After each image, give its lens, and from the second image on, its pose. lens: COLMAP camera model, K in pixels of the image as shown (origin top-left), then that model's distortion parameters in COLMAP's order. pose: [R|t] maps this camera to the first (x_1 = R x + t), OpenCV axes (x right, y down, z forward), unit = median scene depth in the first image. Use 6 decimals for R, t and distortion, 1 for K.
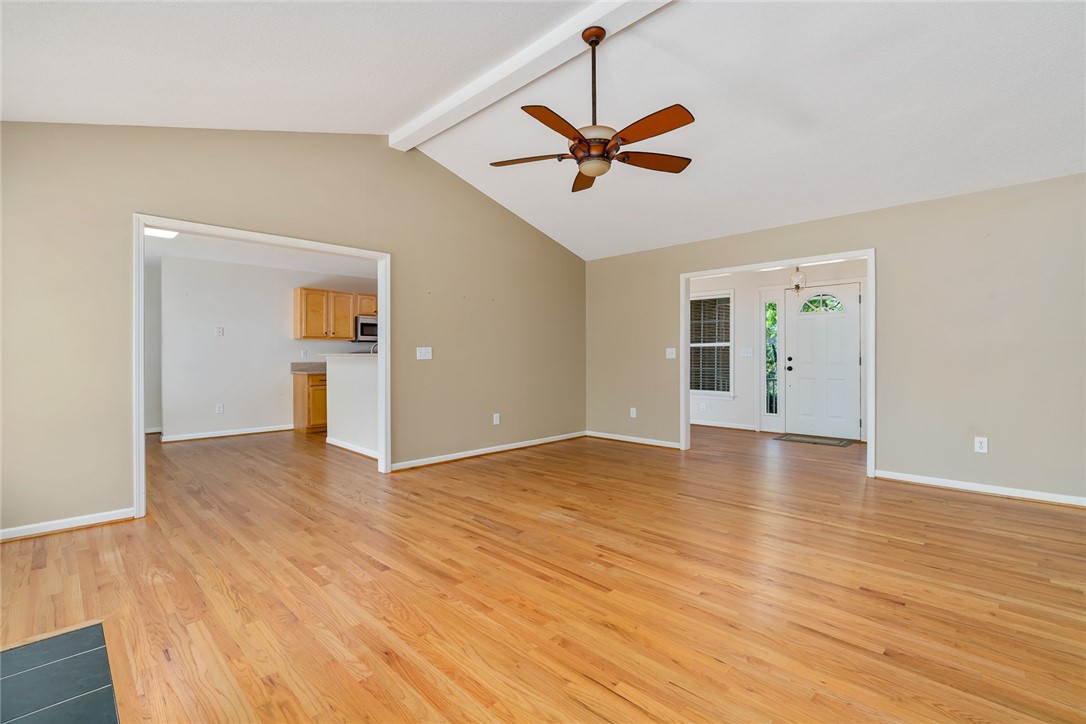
lens RADIAL K [[486.5, 0, 546.2], [0, 486.5, 359.0], [0, 0, 1]] dist [-0.006678, 0.002095]
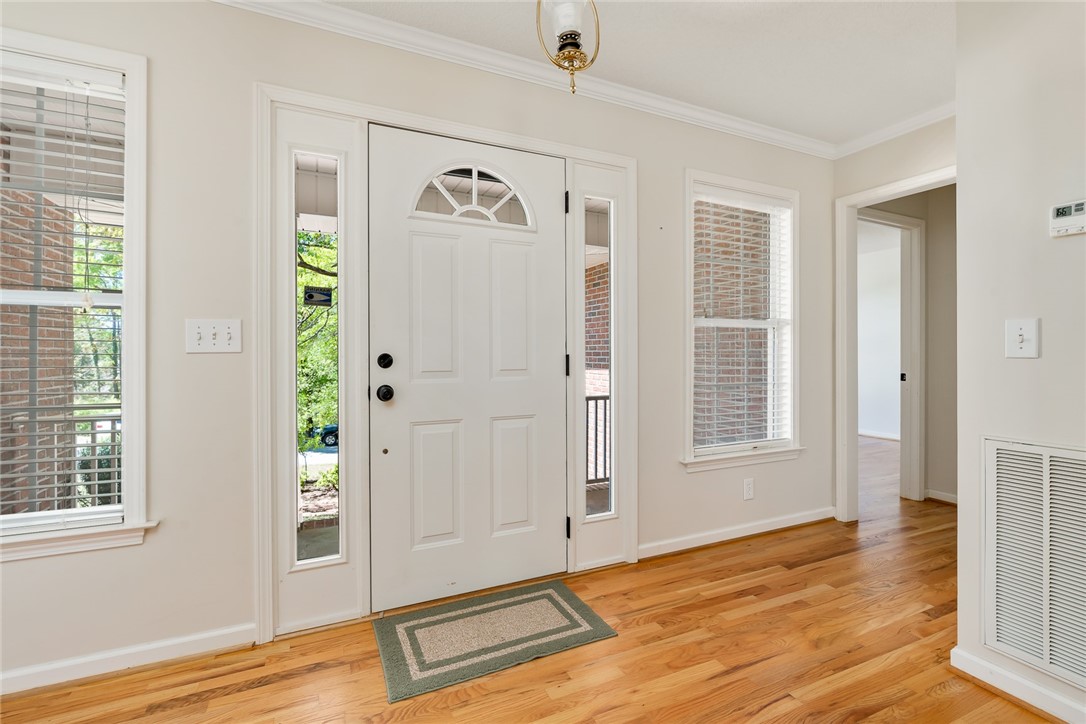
lens RADIAL K [[486.5, 0, 543.7], [0, 486.5, 359.4], [0, 0, 1]] dist [-0.006678, 0.002095]
pose [[0.358688, -0.006929, 0.933432, 0.261820], [0.005204, 0.999972, 0.005423, -0.002098], [-0.933443, 0.002912, 0.358714, 0.810395]]
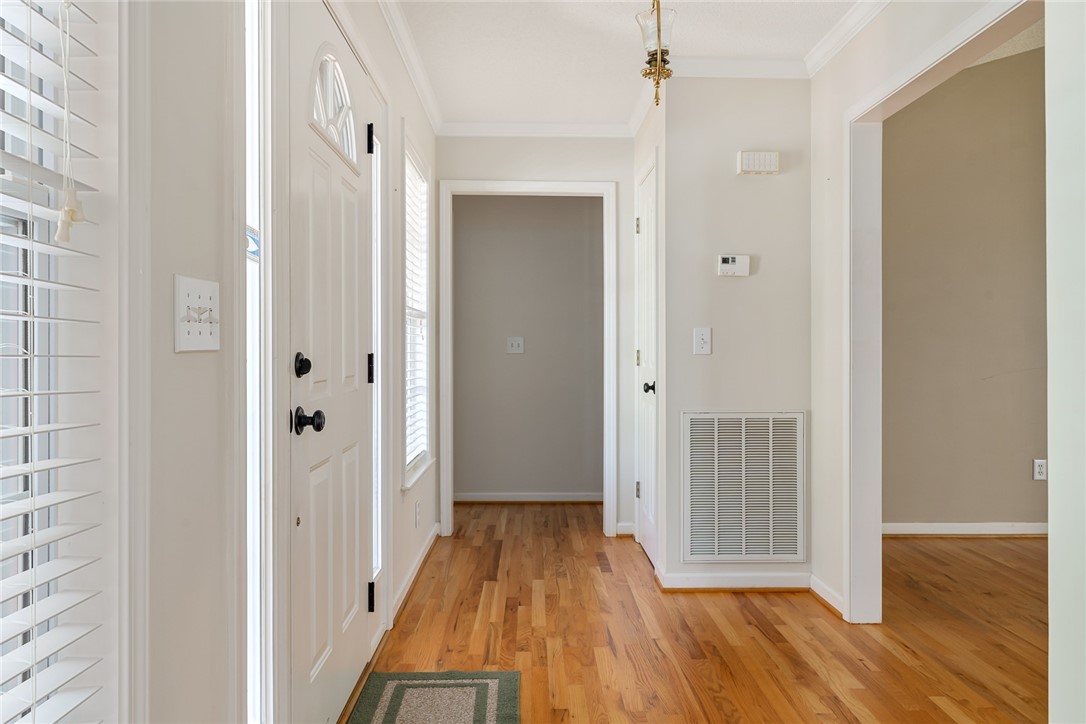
lens RADIAL K [[808.4, 0, 543.2], [0, 808.4, 357.6], [0, 0, 1]] dist [-0.003232, -0.000820]
pose [[-0.706718, -0.001492, 0.707494, 0.237483], [0.009931, 0.999878, 0.012028, -0.006185], [-0.707426, 0.015527, -0.706617, 1.175042]]
